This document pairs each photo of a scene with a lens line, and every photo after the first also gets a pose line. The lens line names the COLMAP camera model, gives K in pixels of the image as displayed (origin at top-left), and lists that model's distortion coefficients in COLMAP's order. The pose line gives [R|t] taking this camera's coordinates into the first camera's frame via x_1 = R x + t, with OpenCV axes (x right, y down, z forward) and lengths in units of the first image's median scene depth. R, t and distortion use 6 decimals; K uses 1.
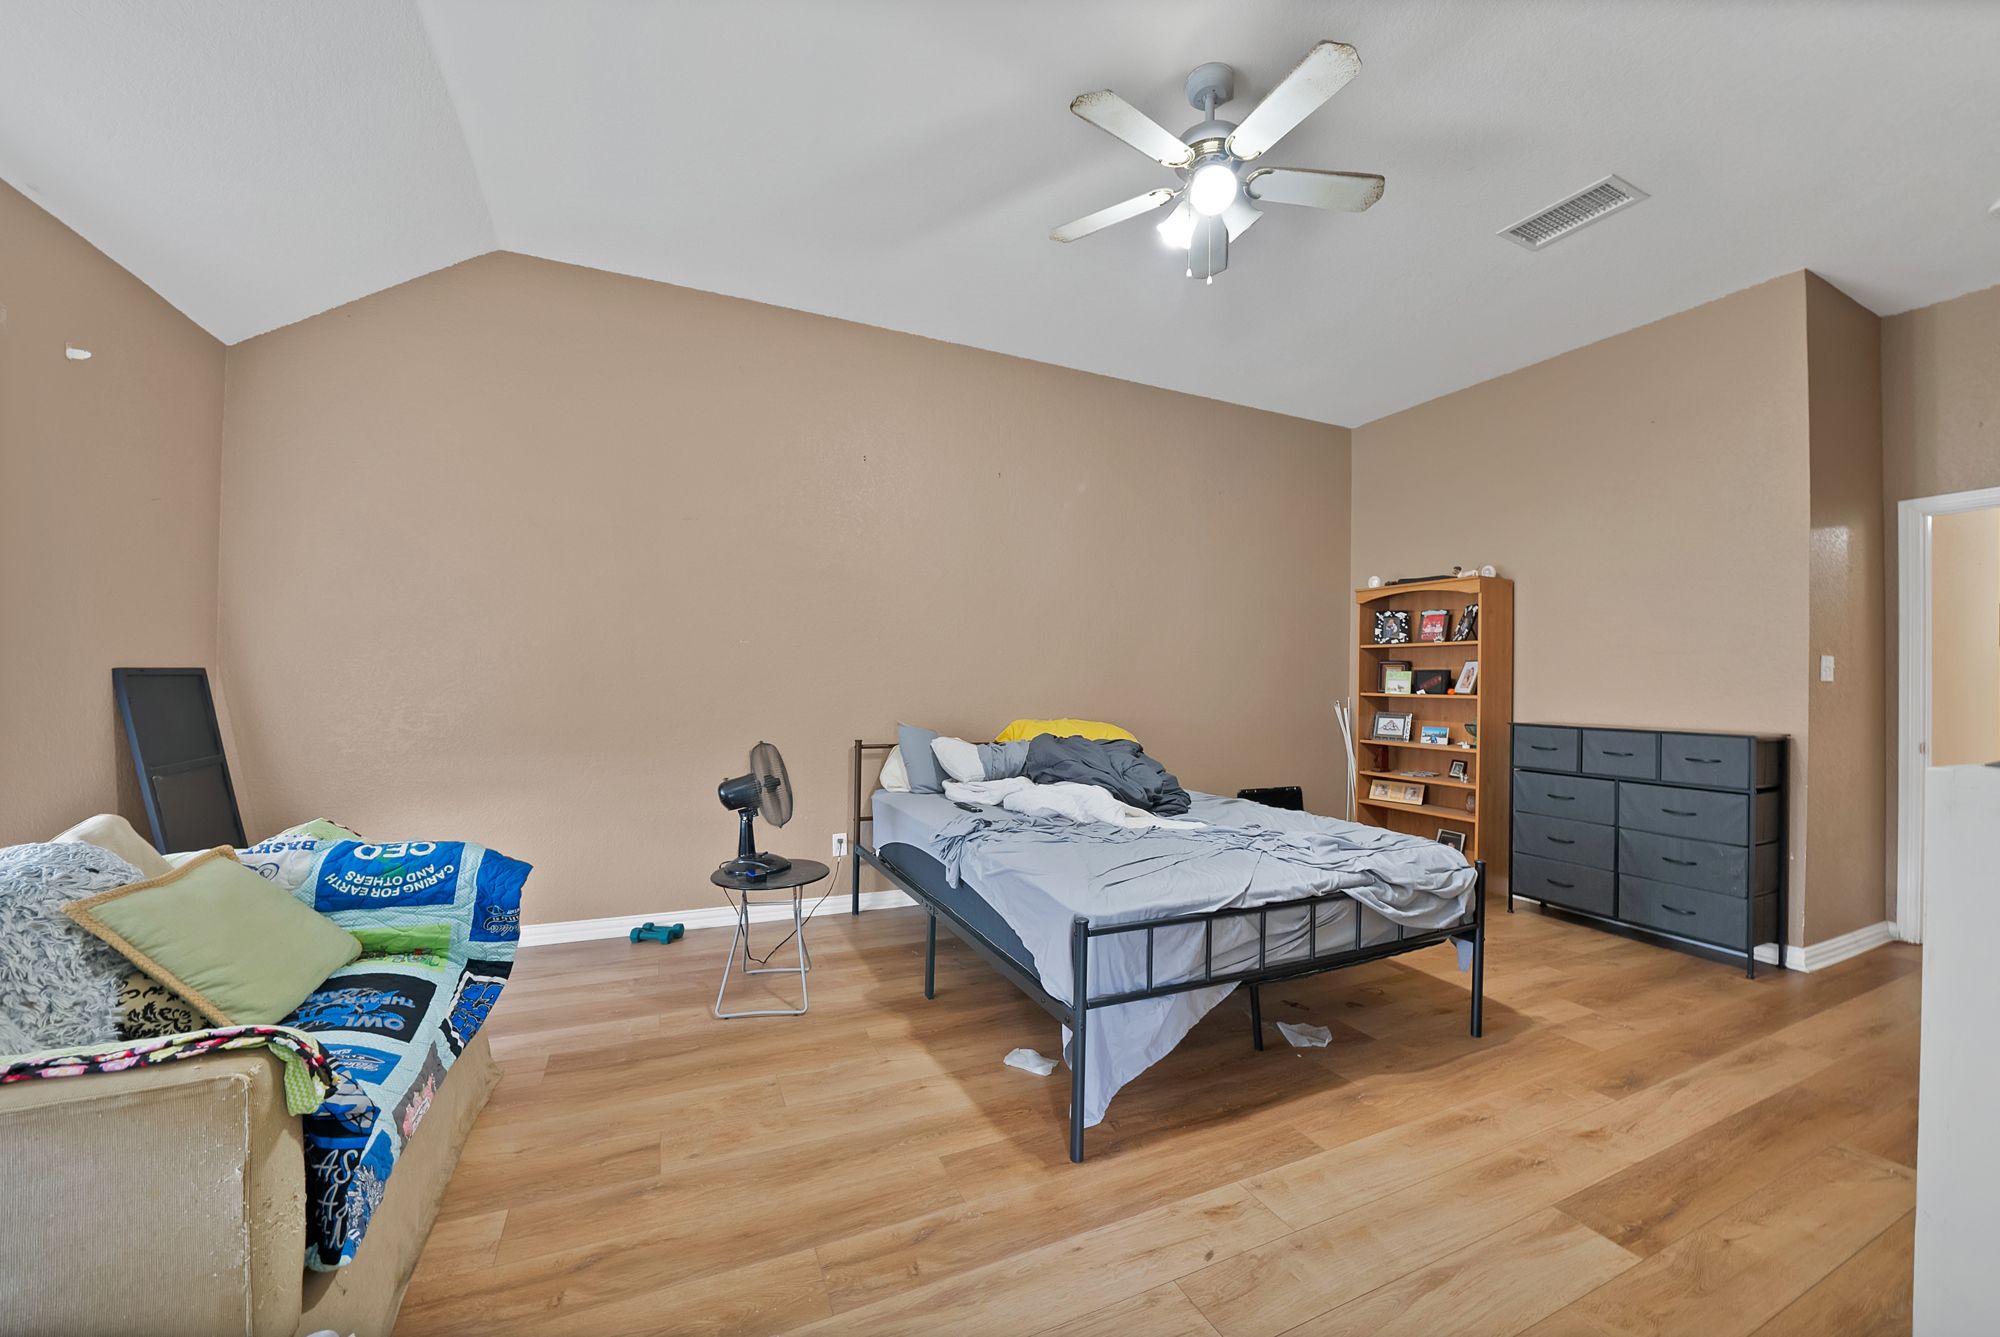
lens RADIAL K [[724.2, 0, 1004.6], [0, 724.2, 686.8], [0, 0, 1]] dist [-0.021624, 0.001741]
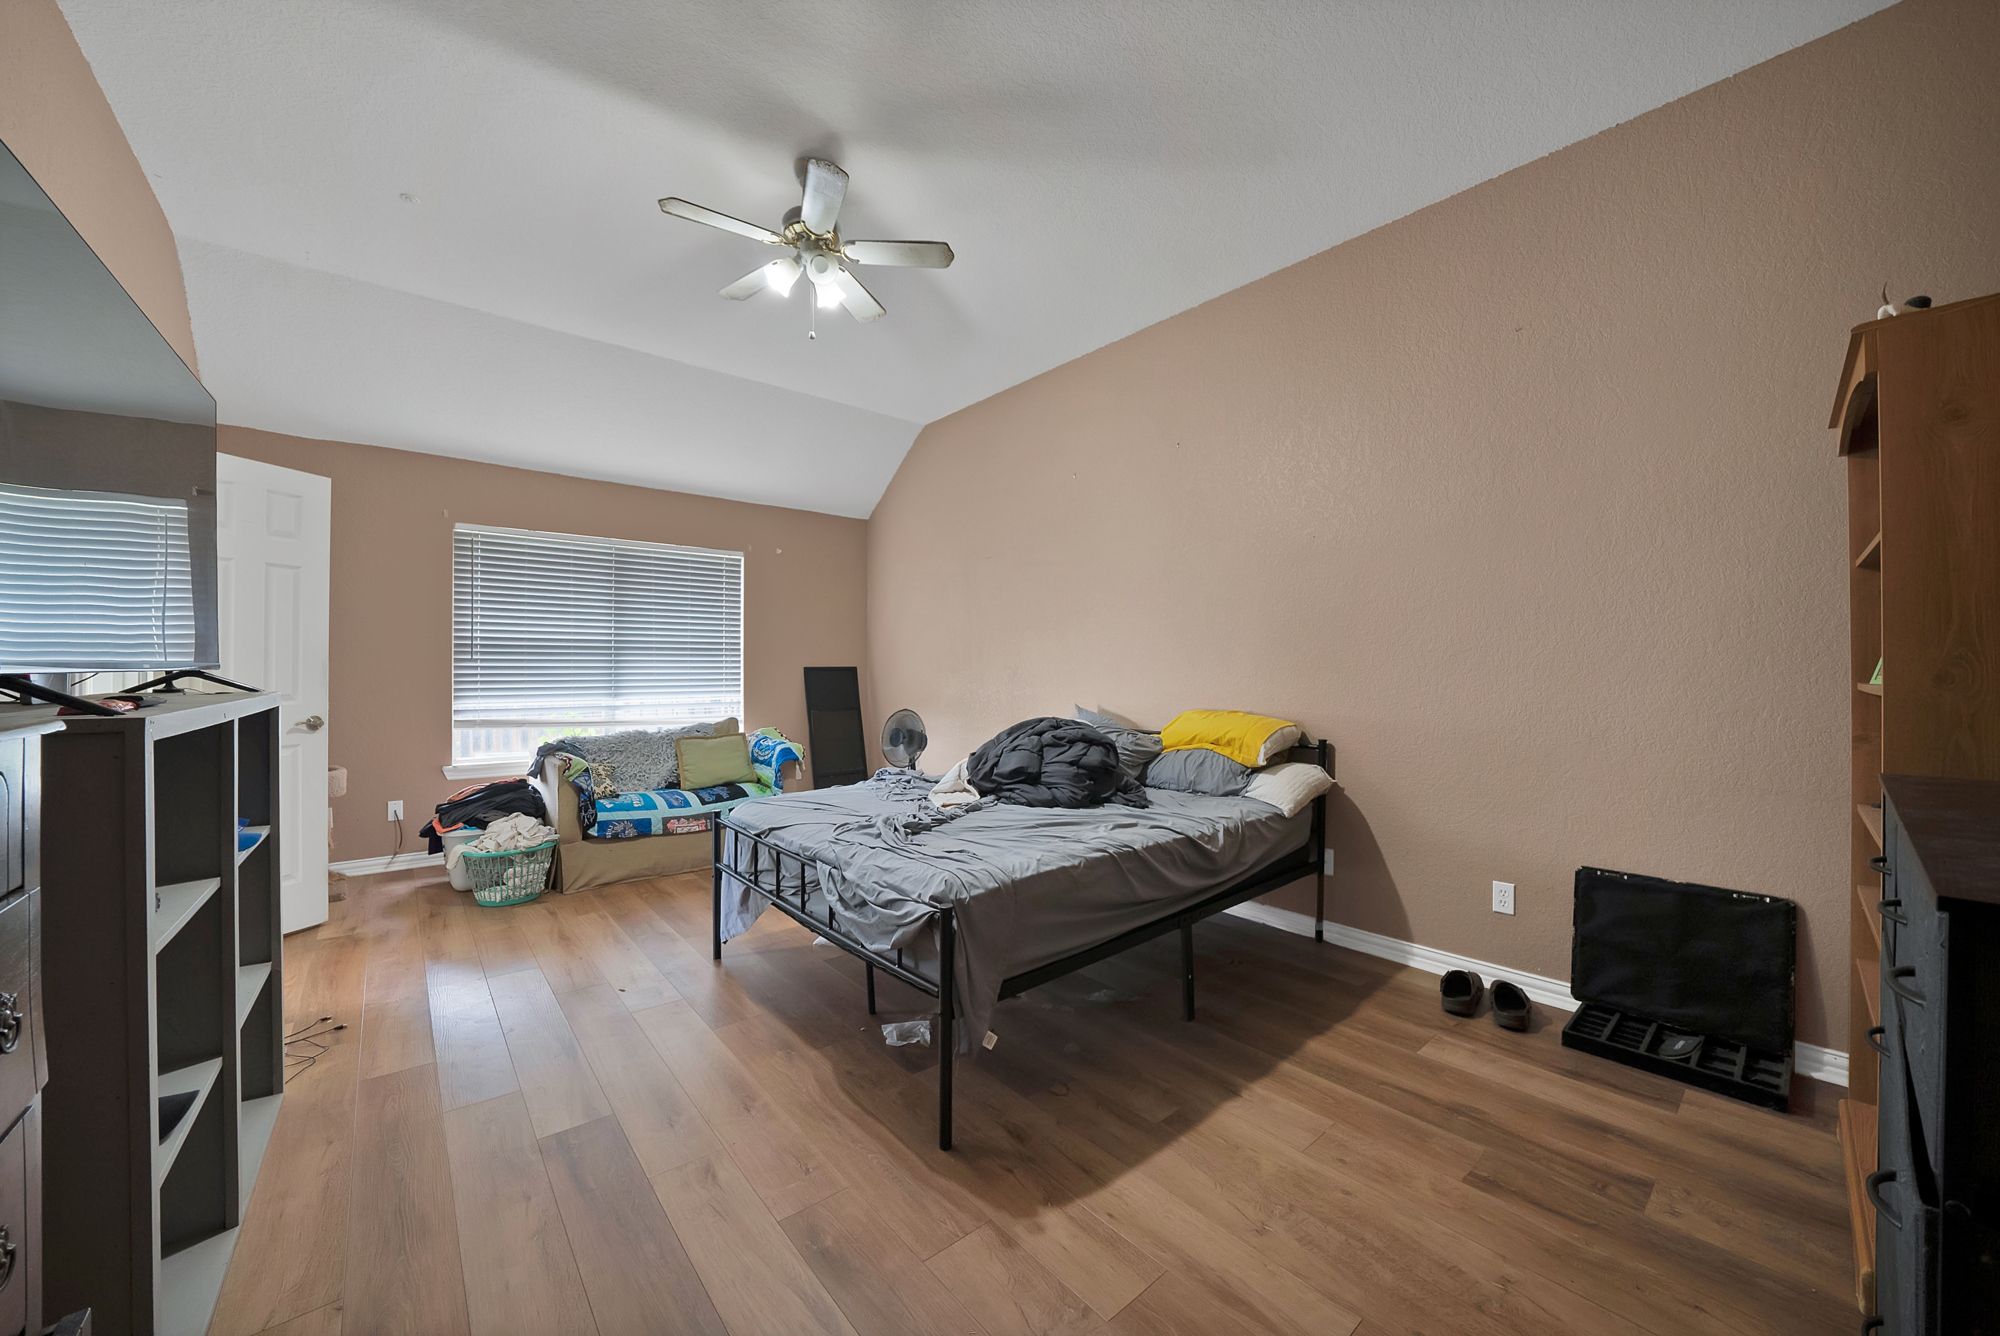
lens RADIAL K [[724.2, 0, 1004.6], [0, 724.2, 686.3], [0, 0, 1]] dist [-0.021624, 0.001741]
pose [[0.292737, 0.011866, -0.956119, 1.469821], [-0.001480, 0.999927, 0.011957, 0.006155], [0.956192, -0.002085, 0.292734, 0.898781]]
